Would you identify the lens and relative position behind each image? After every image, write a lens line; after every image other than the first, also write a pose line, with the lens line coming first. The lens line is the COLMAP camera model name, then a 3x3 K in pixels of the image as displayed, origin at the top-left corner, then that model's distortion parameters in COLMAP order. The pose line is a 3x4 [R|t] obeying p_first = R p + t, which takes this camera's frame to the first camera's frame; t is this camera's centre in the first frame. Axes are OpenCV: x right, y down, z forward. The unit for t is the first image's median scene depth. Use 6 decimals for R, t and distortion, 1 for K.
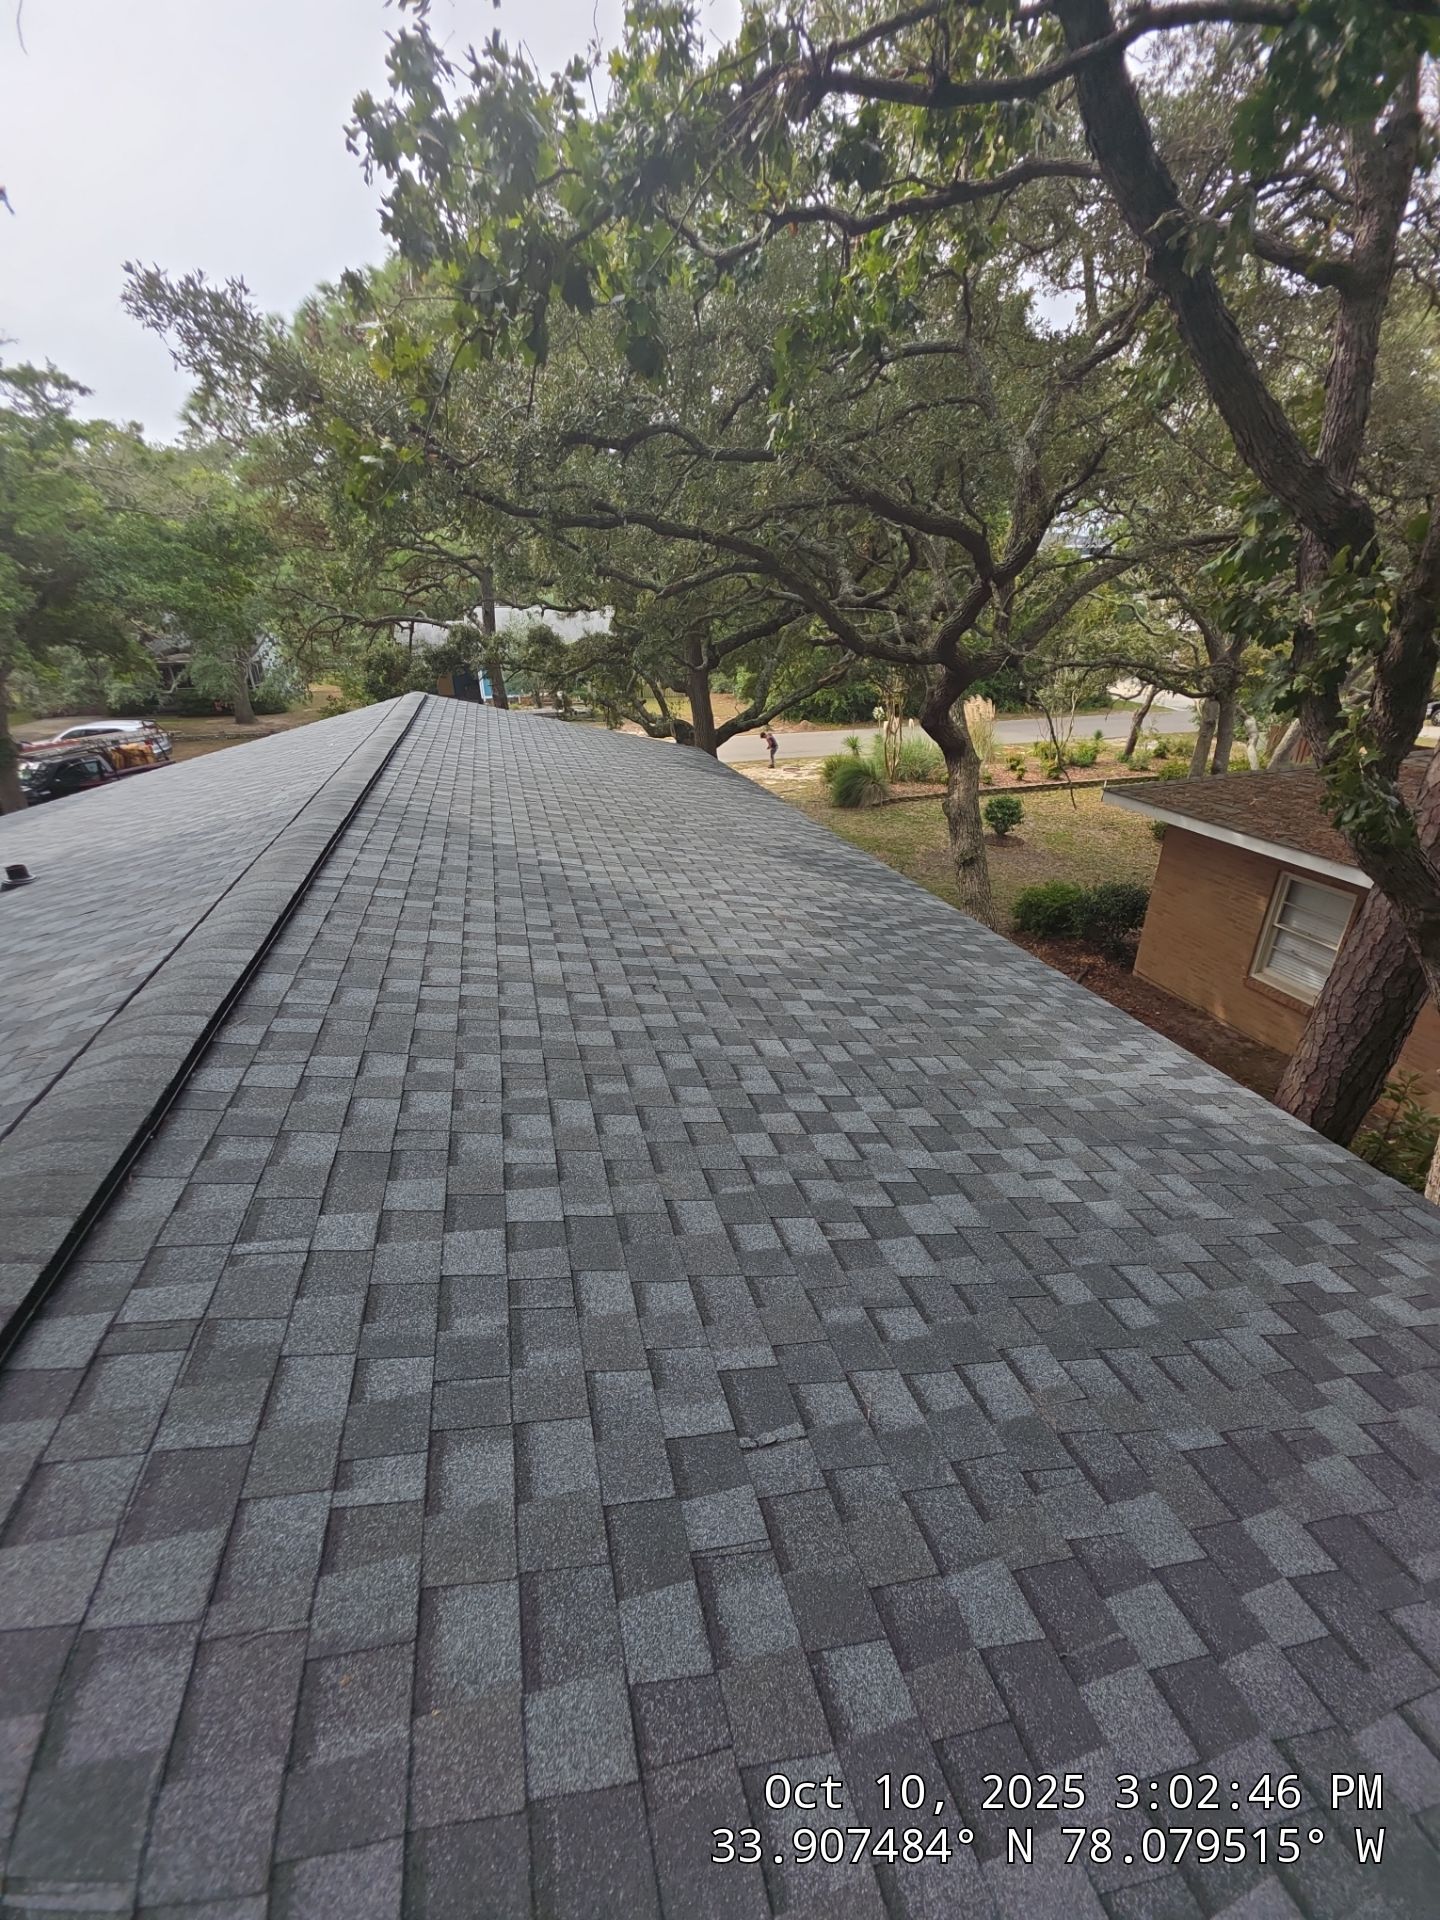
lens RADIAL K [[750.9, 0, 720.2], [0, 750.9, 975.8], [0, 0, 1]] dist [0.015932, -0.009320]
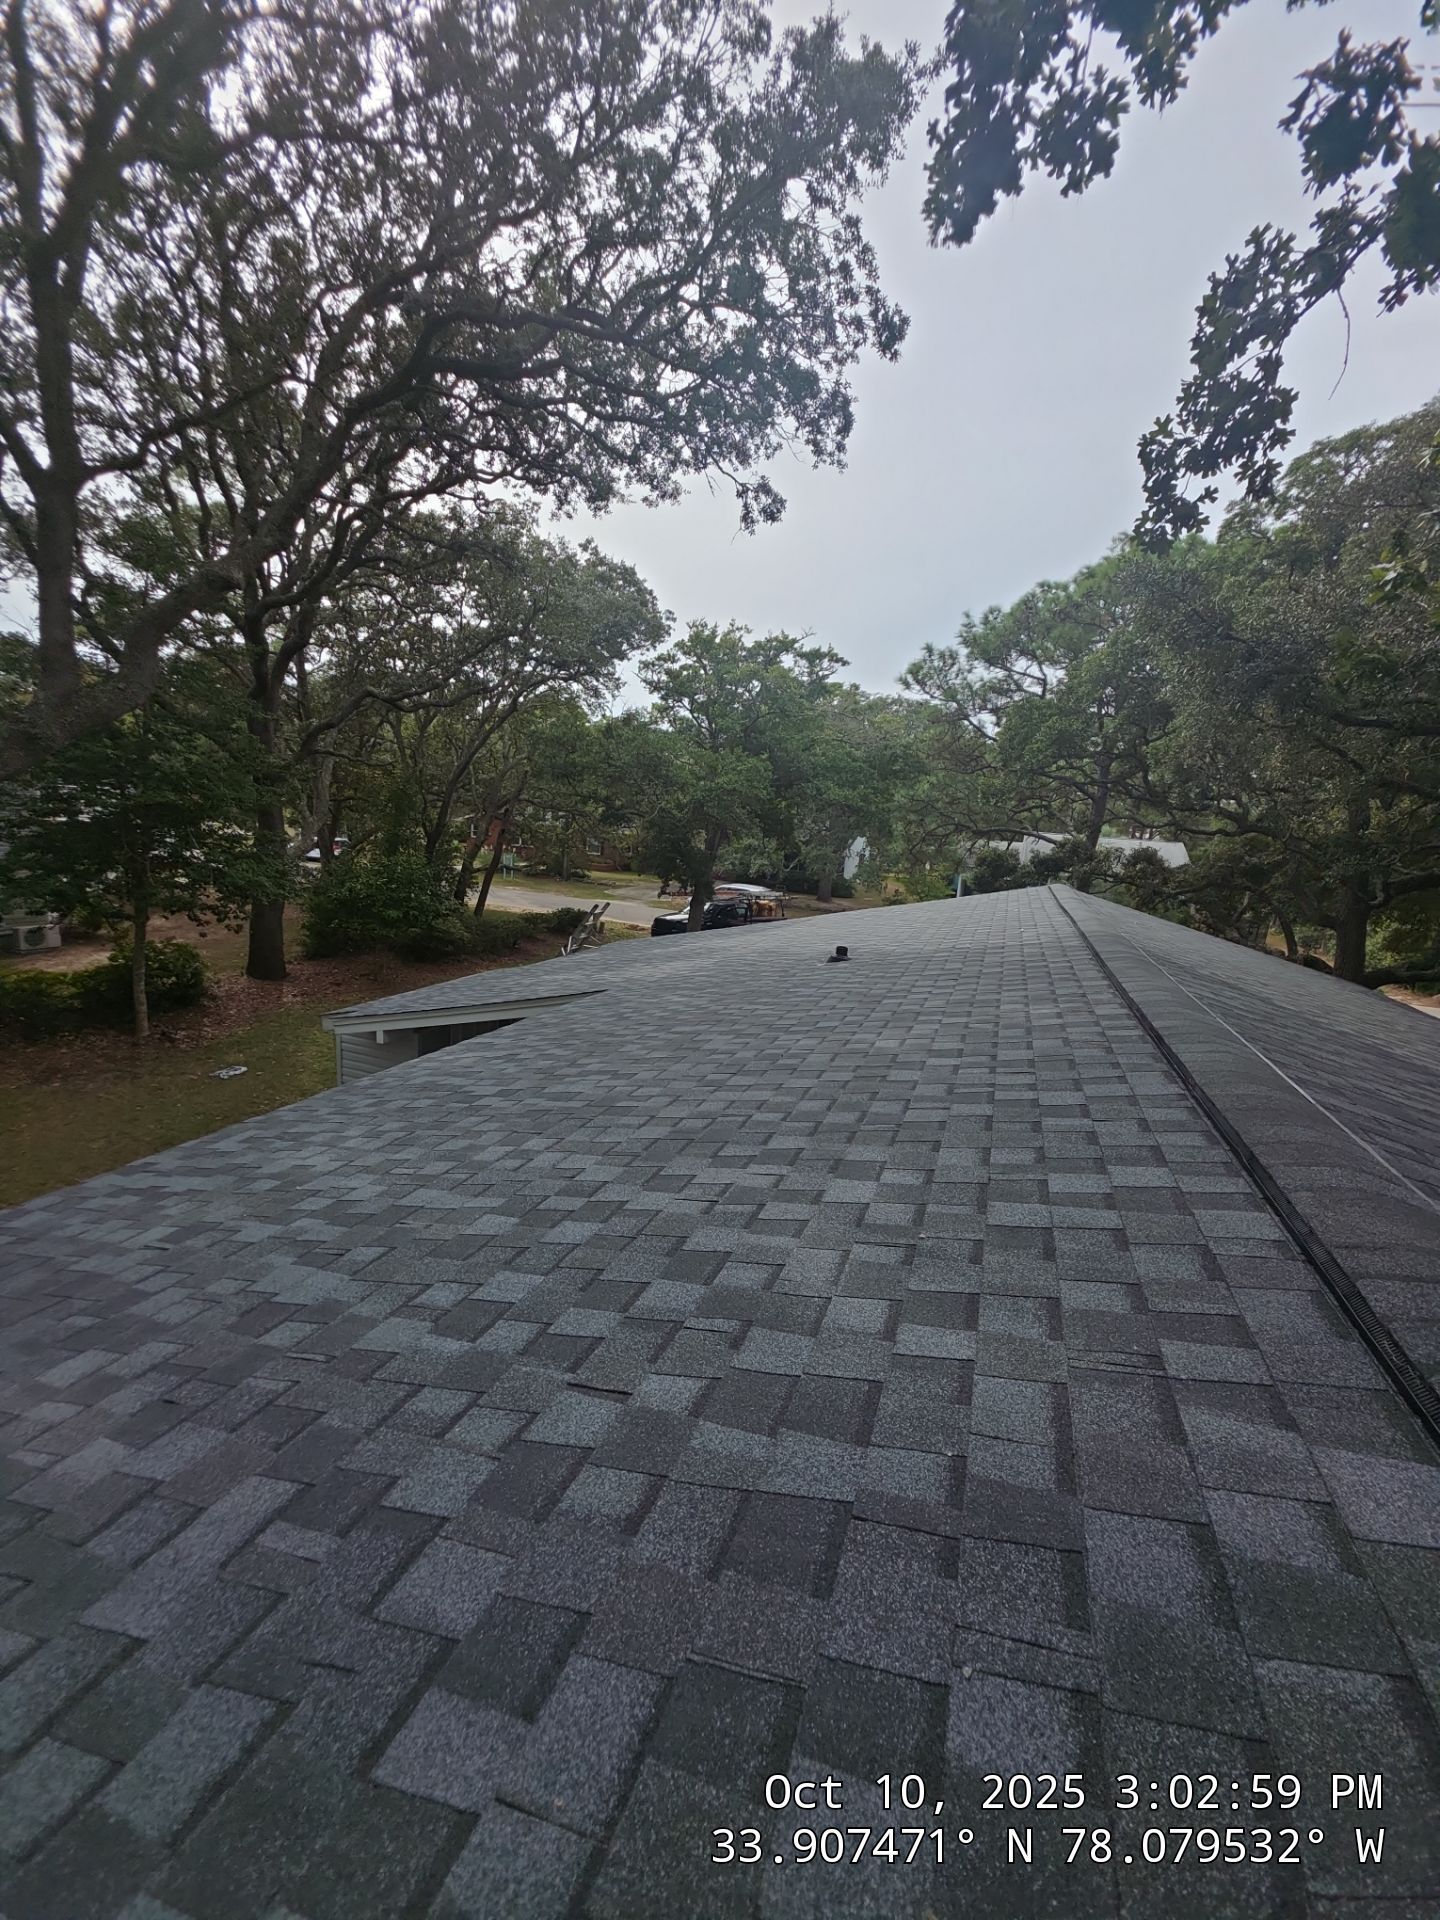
lens RADIAL K [[759.2, 0, 723.7], [0, 759.2, 967.0], [0, 0, 1]] dist [0.014135, -0.007894]
pose [[0.803242, 0.190080, -0.564510, -0.353571], [-0.339569, 0.924760, -0.171791, 0.215529], [0.489382, 0.329679, 0.807352, -0.218781]]
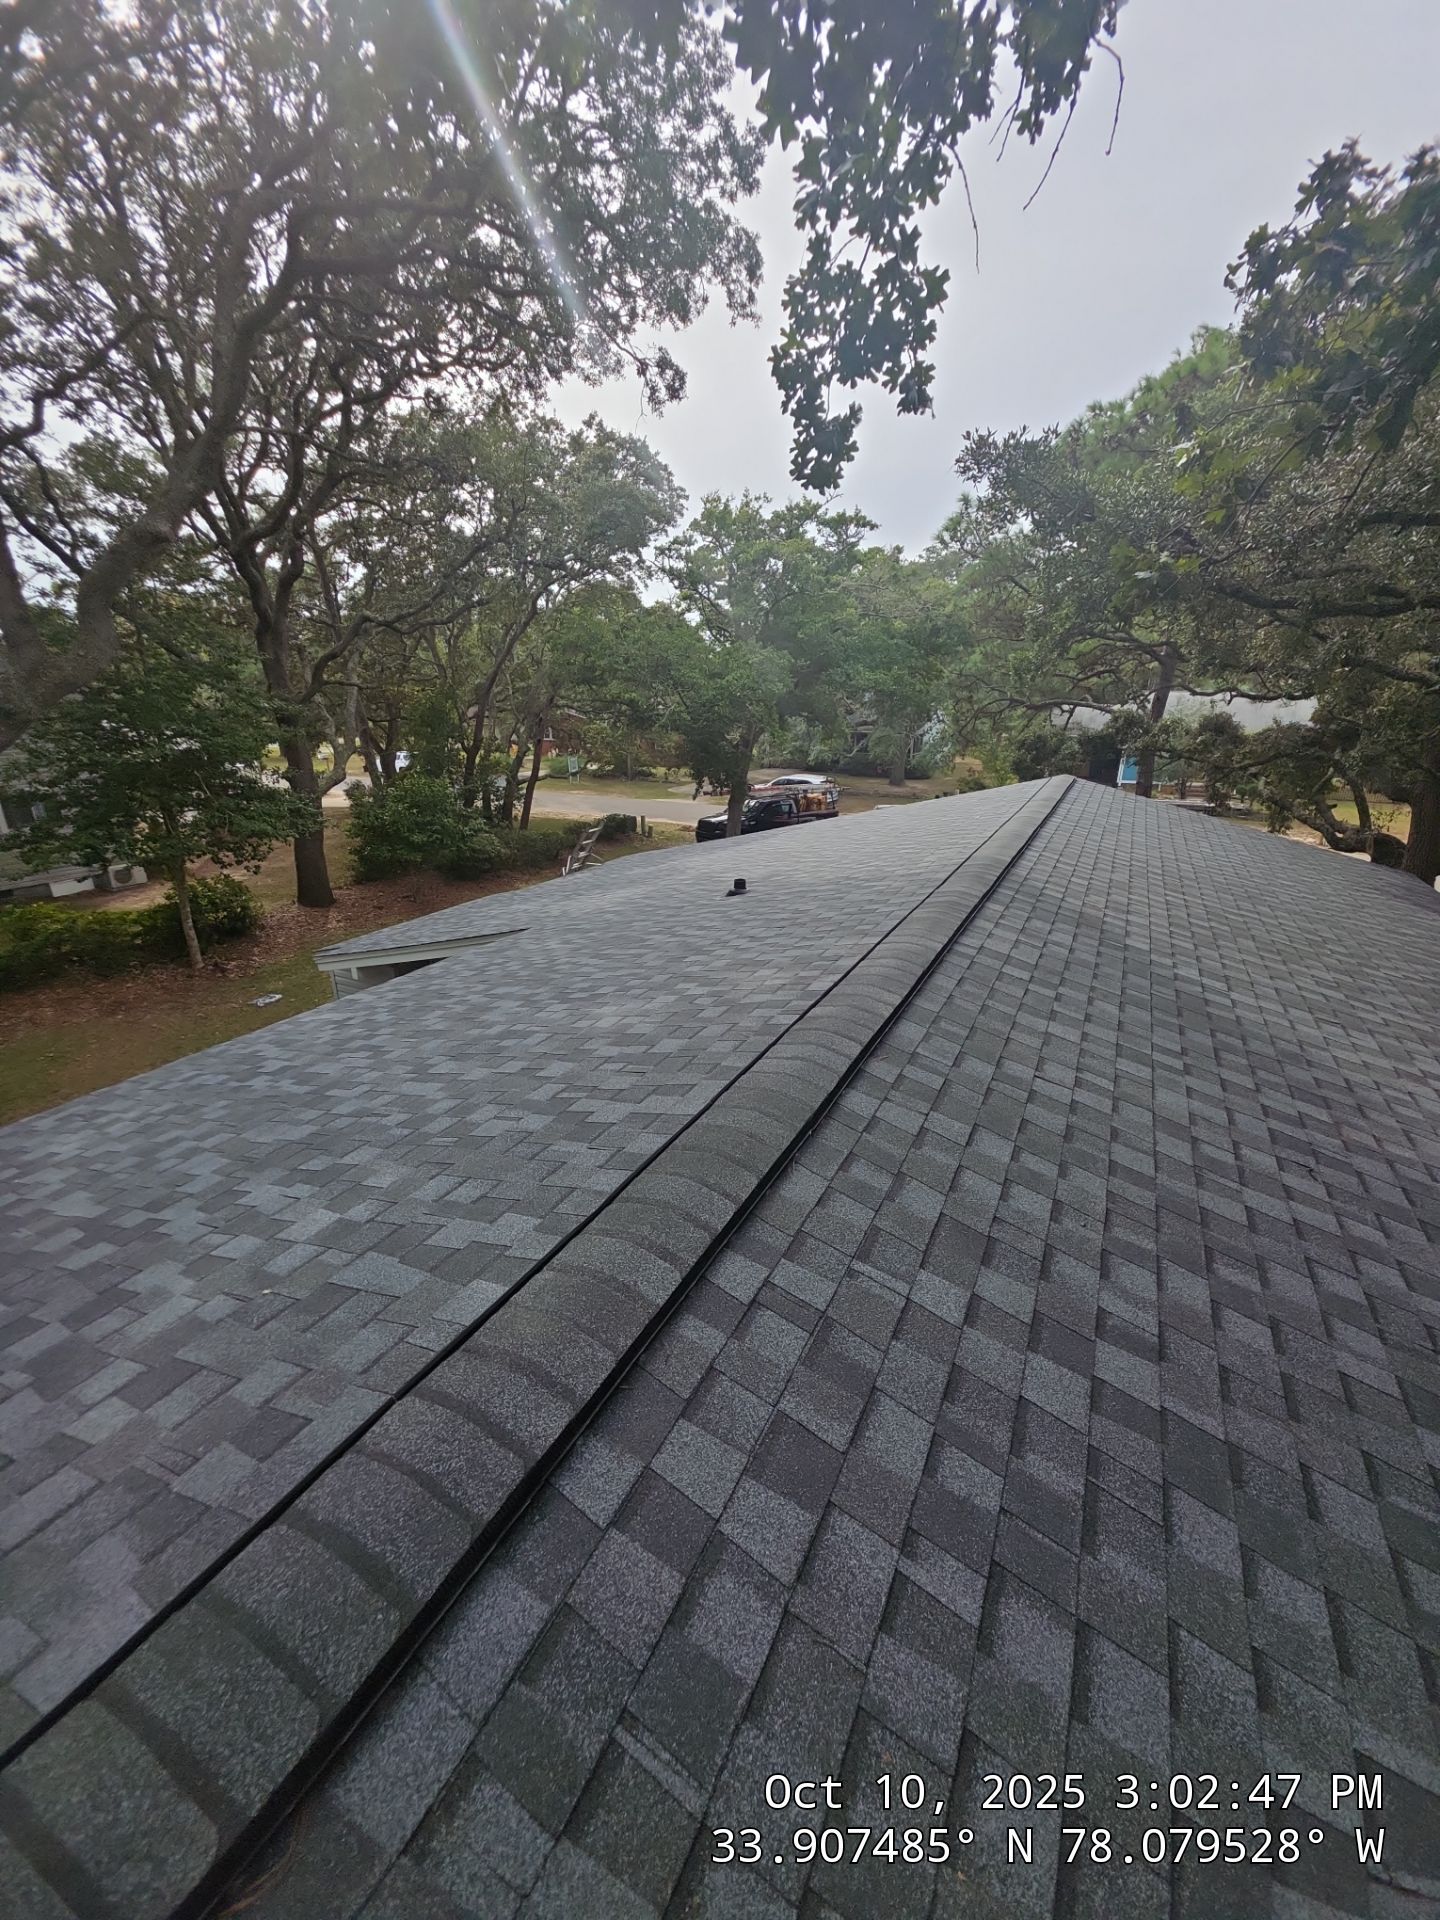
lens RADIAL K [[759.2, 0, 723.7], [0, 759.2, 967.0], [0, 0, 1]] dist [0.014135, -0.007894]
pose [[0.730910, 0.248052, -0.635799, -0.065963], [-0.312682, 0.949793, 0.011097, -0.004085], [0.606631, 0.190692, 0.771775, -0.030403]]
